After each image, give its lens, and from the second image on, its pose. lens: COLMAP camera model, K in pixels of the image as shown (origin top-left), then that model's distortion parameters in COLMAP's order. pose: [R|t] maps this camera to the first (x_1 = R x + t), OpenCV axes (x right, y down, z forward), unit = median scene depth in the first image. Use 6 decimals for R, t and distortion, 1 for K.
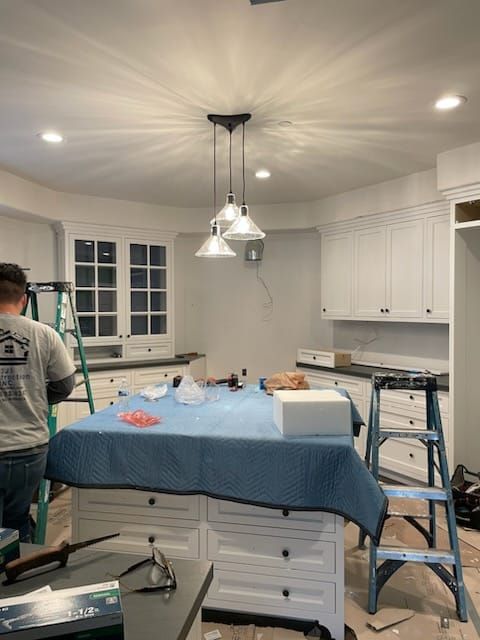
lens RADIAL K [[484.1, 0, 236.1], [0, 484.1, 310.8], [0, 0, 1]] dist [0.100678, -0.126095]
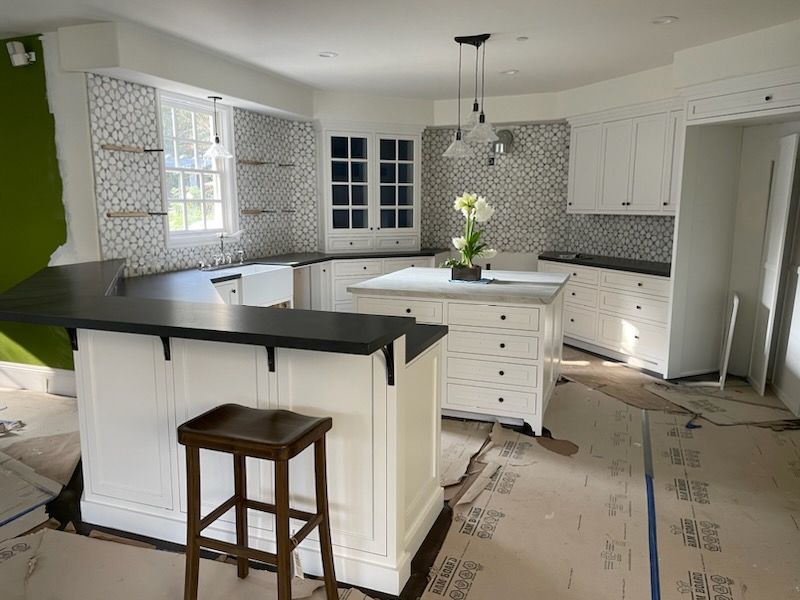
lens RADIAL K [[605.1, 0, 396.1], [0, 605.1, 297.1], [0, 0, 1]] dist [0.100678, -0.126095]
pose [[0.987347, 0.026994, -0.156258, 0.029344], [-0.004151, 0.989467, 0.144700, 0.007607], [0.158518, -0.142221, 0.977059, -0.313632]]
